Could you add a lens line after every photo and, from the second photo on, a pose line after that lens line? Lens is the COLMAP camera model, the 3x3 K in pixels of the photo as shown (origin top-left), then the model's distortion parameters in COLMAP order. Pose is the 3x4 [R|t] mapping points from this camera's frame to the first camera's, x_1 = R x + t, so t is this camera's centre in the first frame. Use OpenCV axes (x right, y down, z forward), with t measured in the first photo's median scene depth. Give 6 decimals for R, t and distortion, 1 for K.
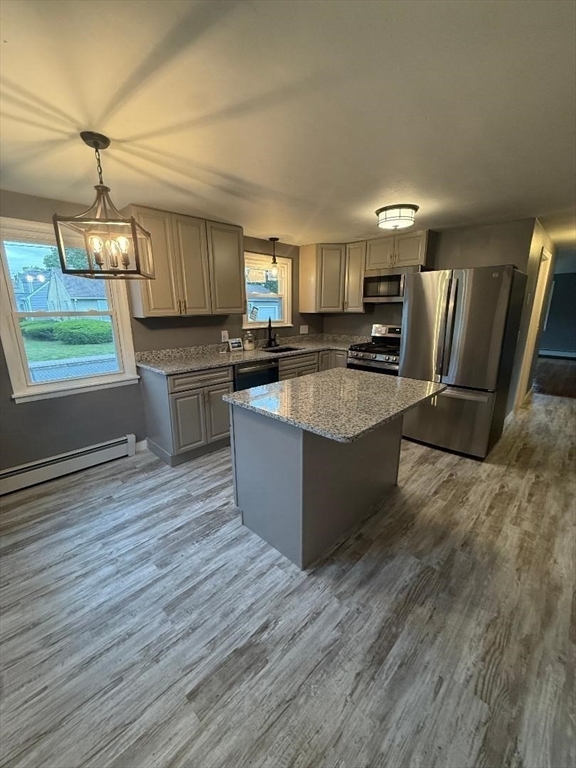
lens RADIAL K [[304.5, 0, 288.0], [0, 304.5, 384.0], [0, 0, 1]] dist [-0.000367, 0.000322]
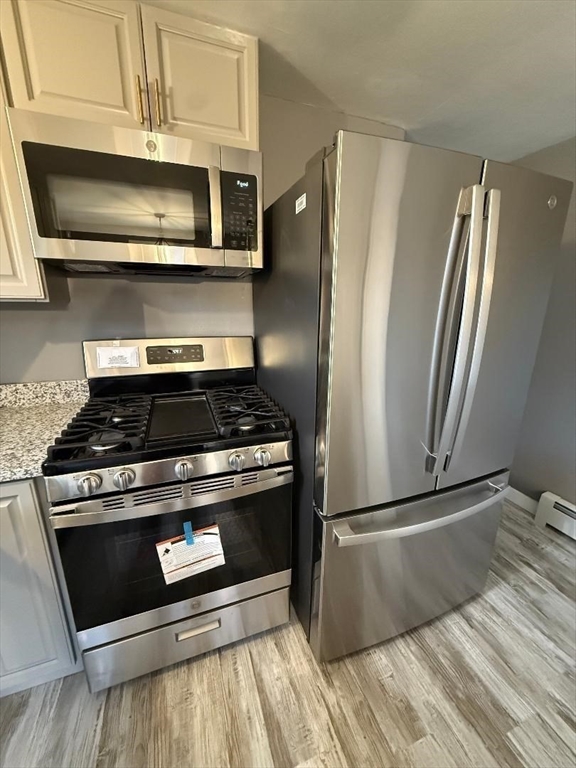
lens RADIAL K [[304.5, 0, 288.0], [0, 304.5, 384.0], [0, 0, 1]] dist [-0.000367, 0.000322]
pose [[0.422454, -0.221942, 0.878791, 0.121432], [0.210466, 0.967076, 0.143064, -0.208770], [-0.881610, 0.124518, 0.455256, 0.928010]]
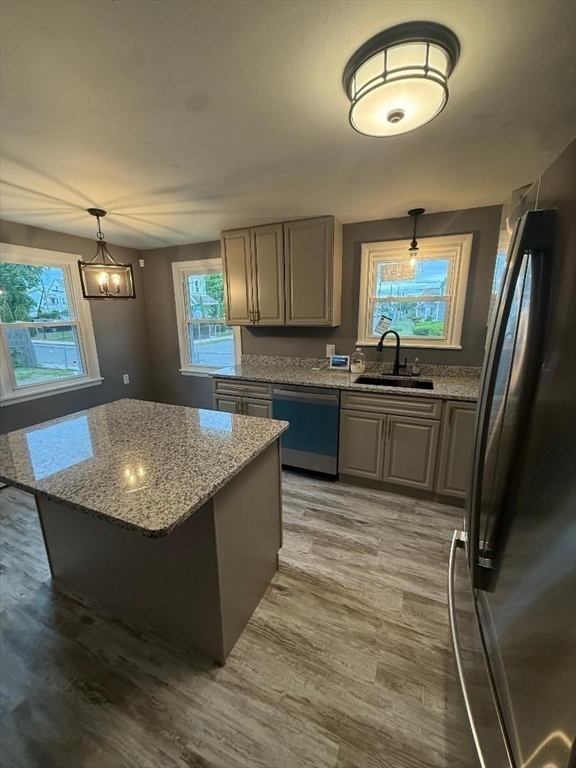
lens RADIAL K [[304.5, 0, 288.0], [0, 304.5, 384.0], [0, 0, 1]] dist [-0.000367, 0.000322]
pose [[0.356448, 0.212572, -0.909812, 0.621055], [-0.222364, 0.965095, 0.138371, -0.184799], [0.907469, 0.152987, 0.391274, 0.670474]]
